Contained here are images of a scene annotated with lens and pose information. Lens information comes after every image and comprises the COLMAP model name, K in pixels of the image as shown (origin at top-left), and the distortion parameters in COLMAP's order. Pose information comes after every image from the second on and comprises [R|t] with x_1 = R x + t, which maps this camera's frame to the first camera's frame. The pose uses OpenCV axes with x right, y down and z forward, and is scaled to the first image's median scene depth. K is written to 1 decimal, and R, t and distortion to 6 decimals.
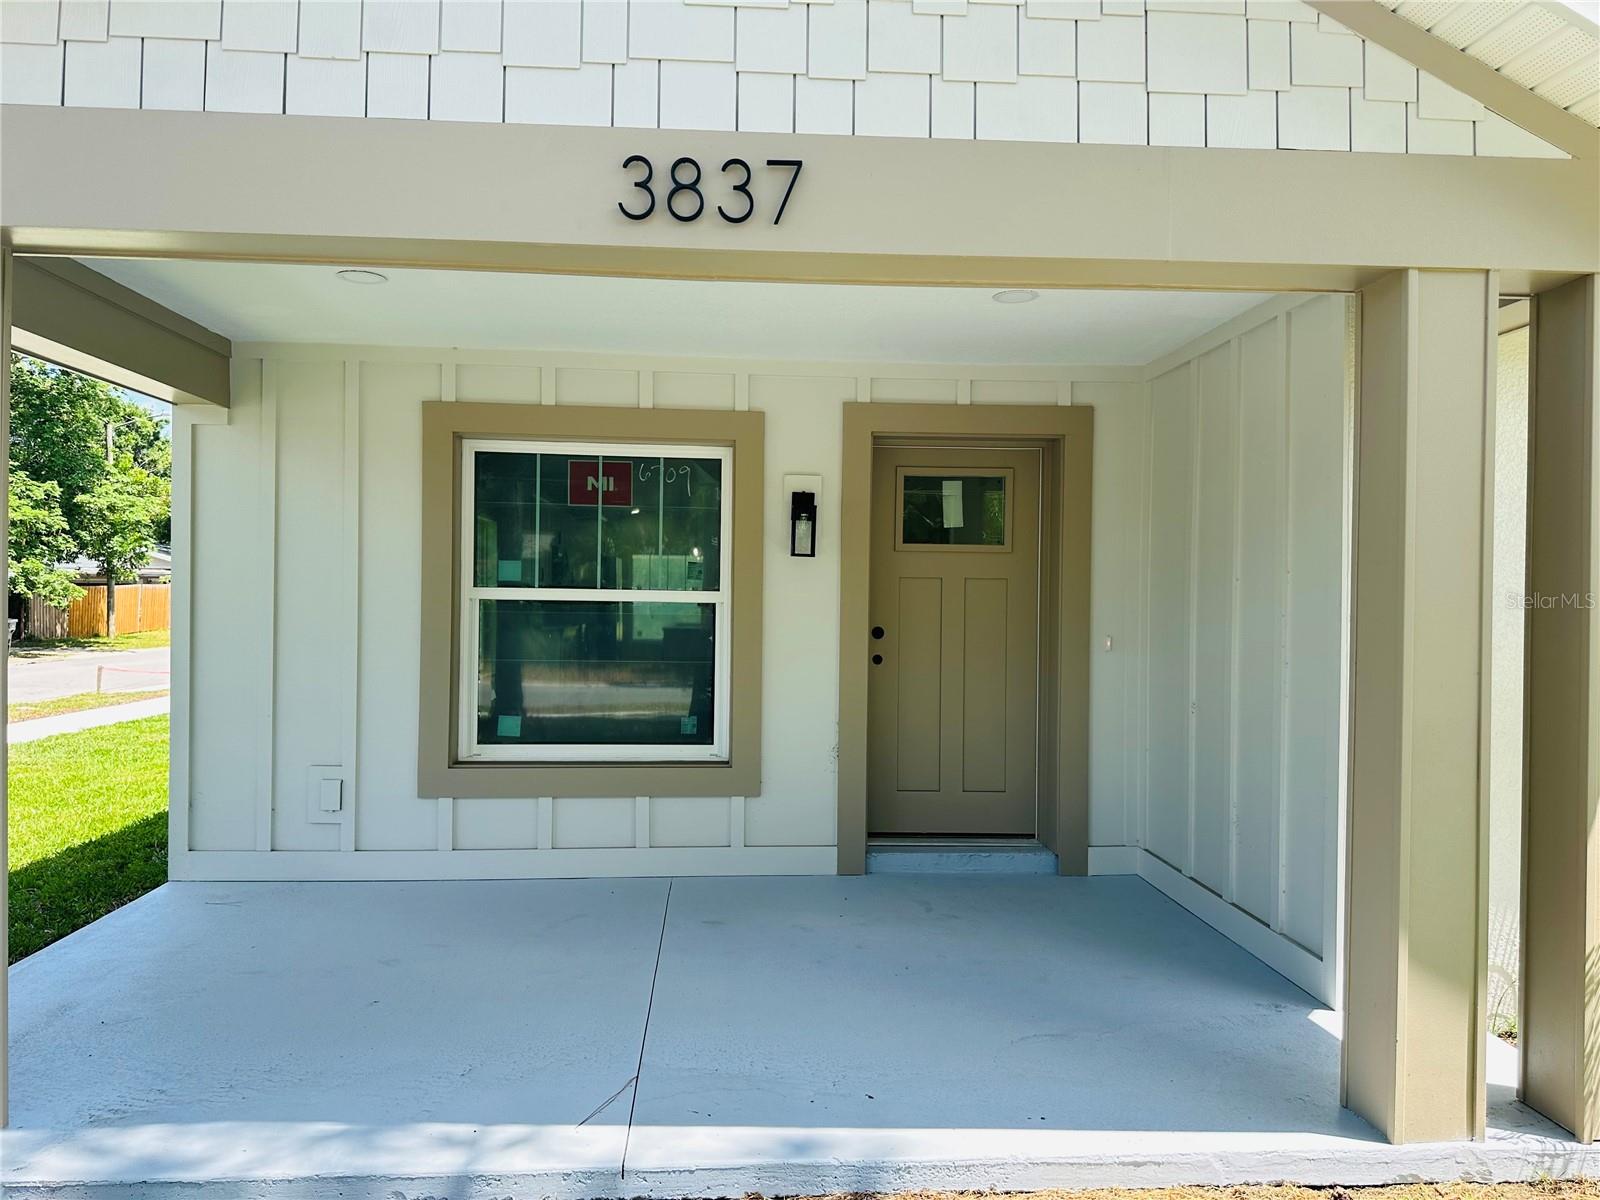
lens RADIAL K [[1119.9, 0, 783.8], [0, 1119.9, 609.8], [0, 0, 1]] dist [0.029003, -0.028063]
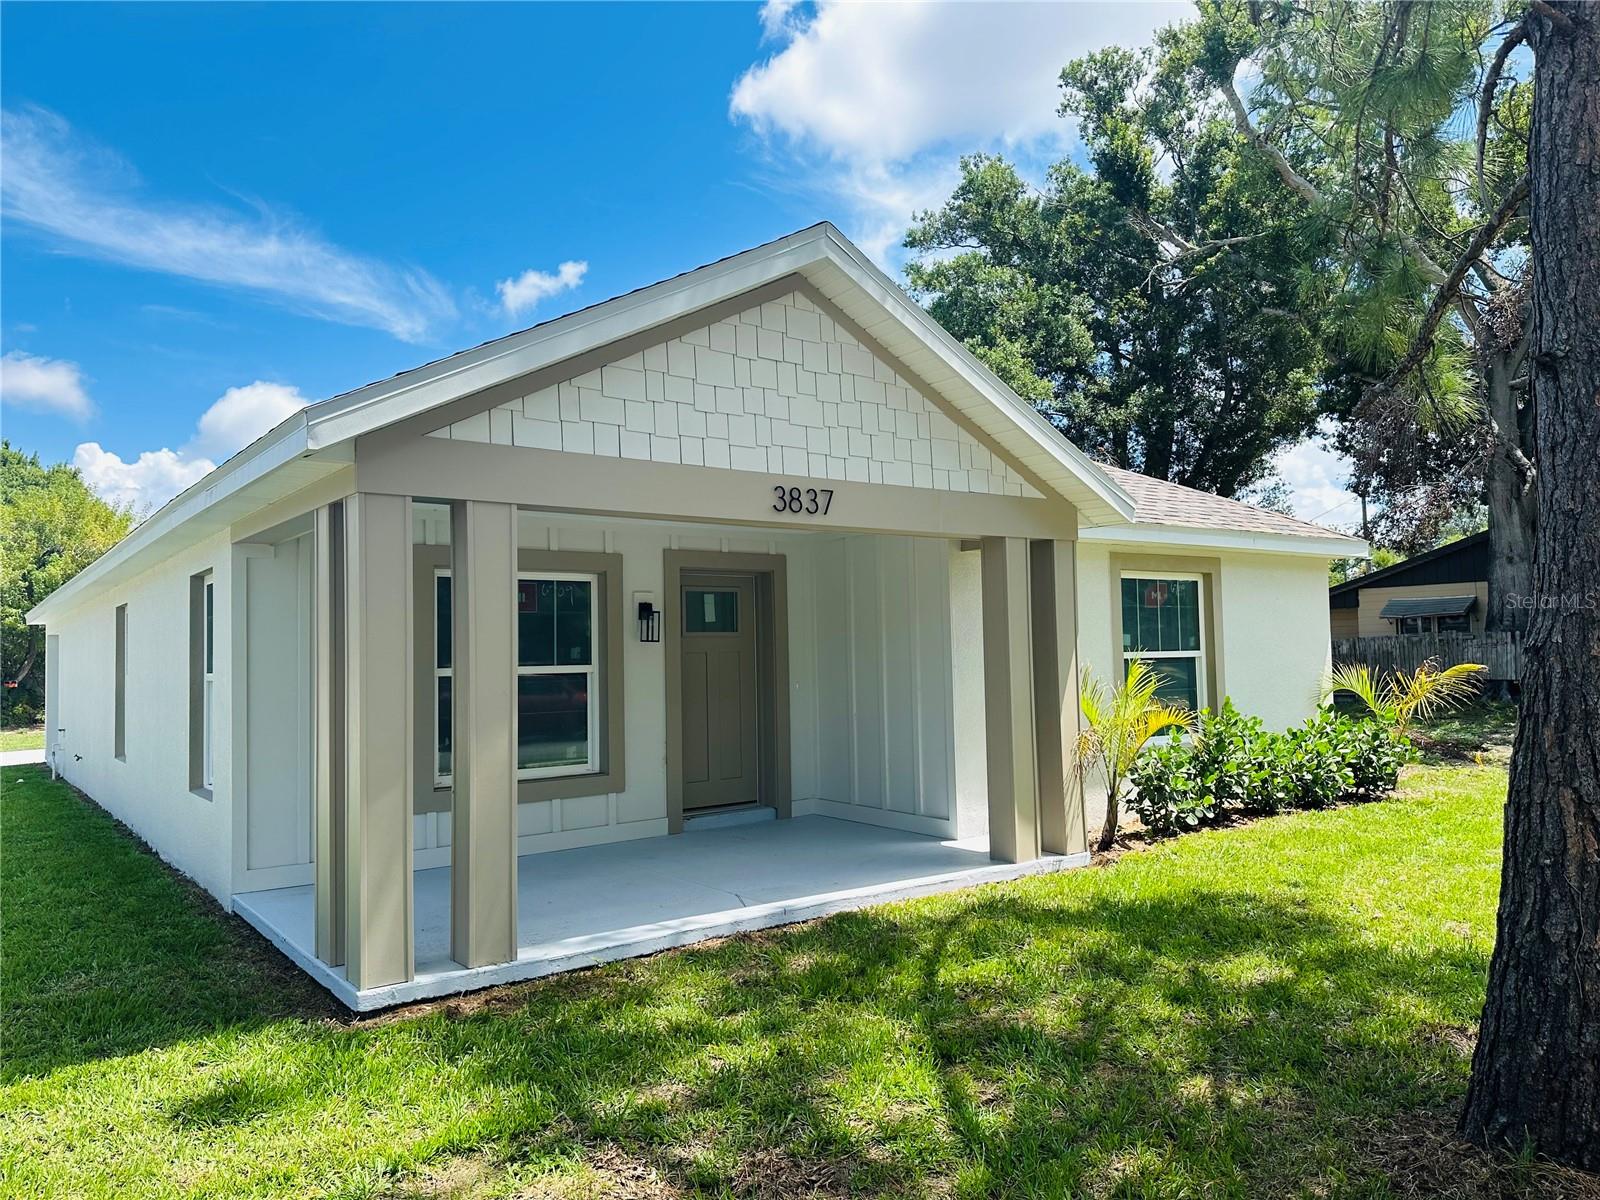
lens RADIAL K [[1119.9, 0, 807.0], [0, 1119.9, 595.5], [0, 0, 1]] dist [0.029003, -0.028063]
pose [[0.823698, -0.000382, 0.567028, -0.722414], [0.036548, 0.997956, -0.052419, -0.020634], [-0.565849, 0.063902, 0.822029, -0.496025]]
